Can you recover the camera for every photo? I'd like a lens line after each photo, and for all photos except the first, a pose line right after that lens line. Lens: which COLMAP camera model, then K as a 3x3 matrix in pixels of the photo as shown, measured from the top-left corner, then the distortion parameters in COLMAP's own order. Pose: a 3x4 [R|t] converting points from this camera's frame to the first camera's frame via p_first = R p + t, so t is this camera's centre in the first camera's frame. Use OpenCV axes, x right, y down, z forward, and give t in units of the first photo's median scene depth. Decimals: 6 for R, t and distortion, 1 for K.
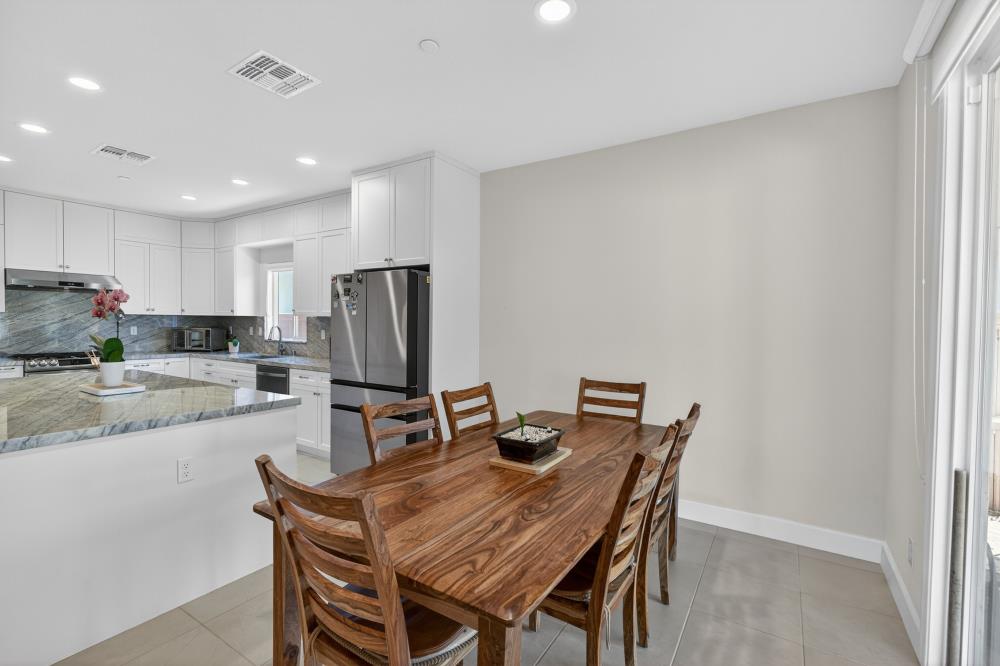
lens RADIAL K [[446.2, 0, 499.3], [0, 446.2, 332.7], [0, 0, 1]] dist [-0.006875, 0.001283]
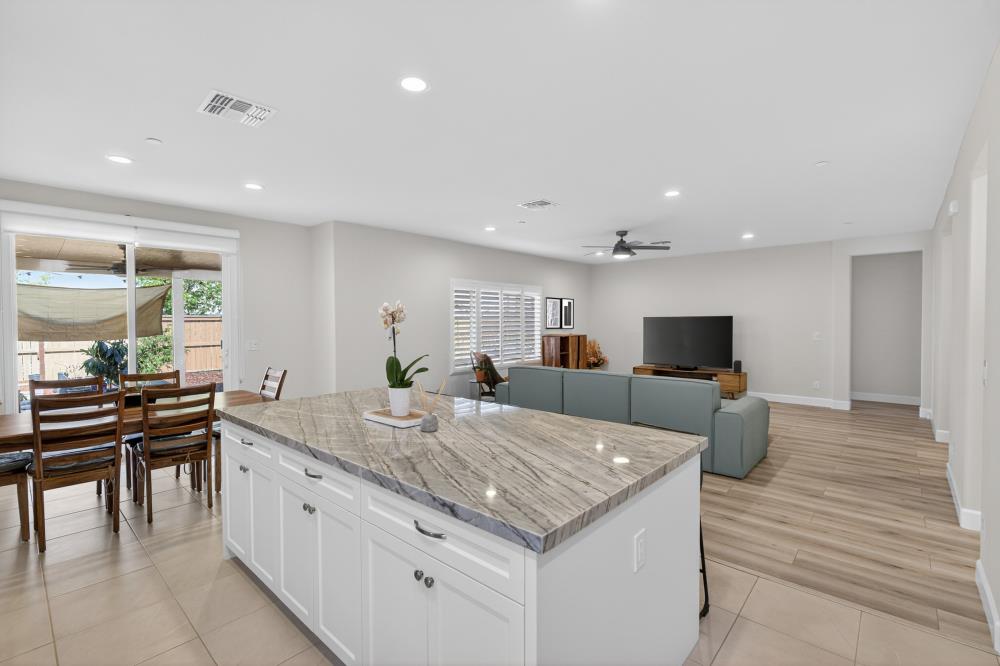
lens RADIAL K [[446.2, 0, 497.8], [0, 446.2, 329.6], [0, 0, 1]] dist [-0.006875, 0.001283]
pose [[-0.986164, -0.010547, 0.165434, -0.600845], [-0.003913, 0.999177, 0.040374, -0.039564], [-0.165723, 0.039168, -0.985394, 0.907358]]
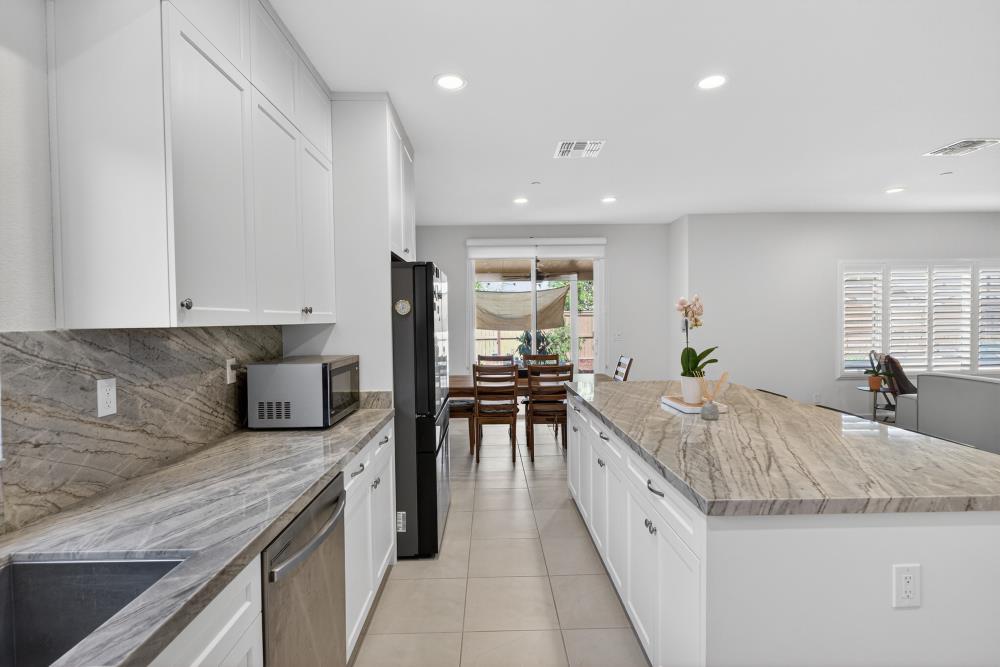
lens RADIAL K [[467.6, 0, 498.1], [0, 467.6, 331.8], [0, 0, 1]] dist [-0.006135, 0.001050]
pose [[-0.554642, -0.029004, 0.831583, -0.723927], [0.023151, 0.998468, 0.050266, -0.040696], [-0.831767, 0.047131, -0.553121, 0.929900]]
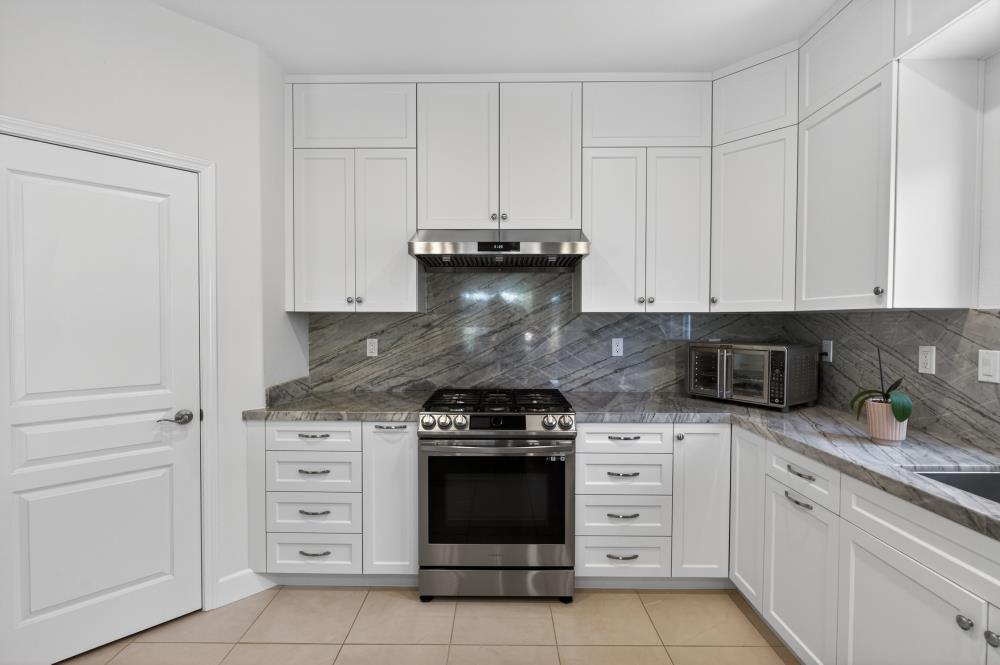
lens RADIAL K [[446.2, 0, 497.9], [0, 446.2, 332.8], [0, 0, 1]] dist [-0.006875, 0.001283]
pose [[0.532244, 0.008822, -0.846545, -0.517891], [-0.013978, 0.999901, 0.001631, -0.020217], [0.846476, 0.010965, 0.532314, 0.678179]]
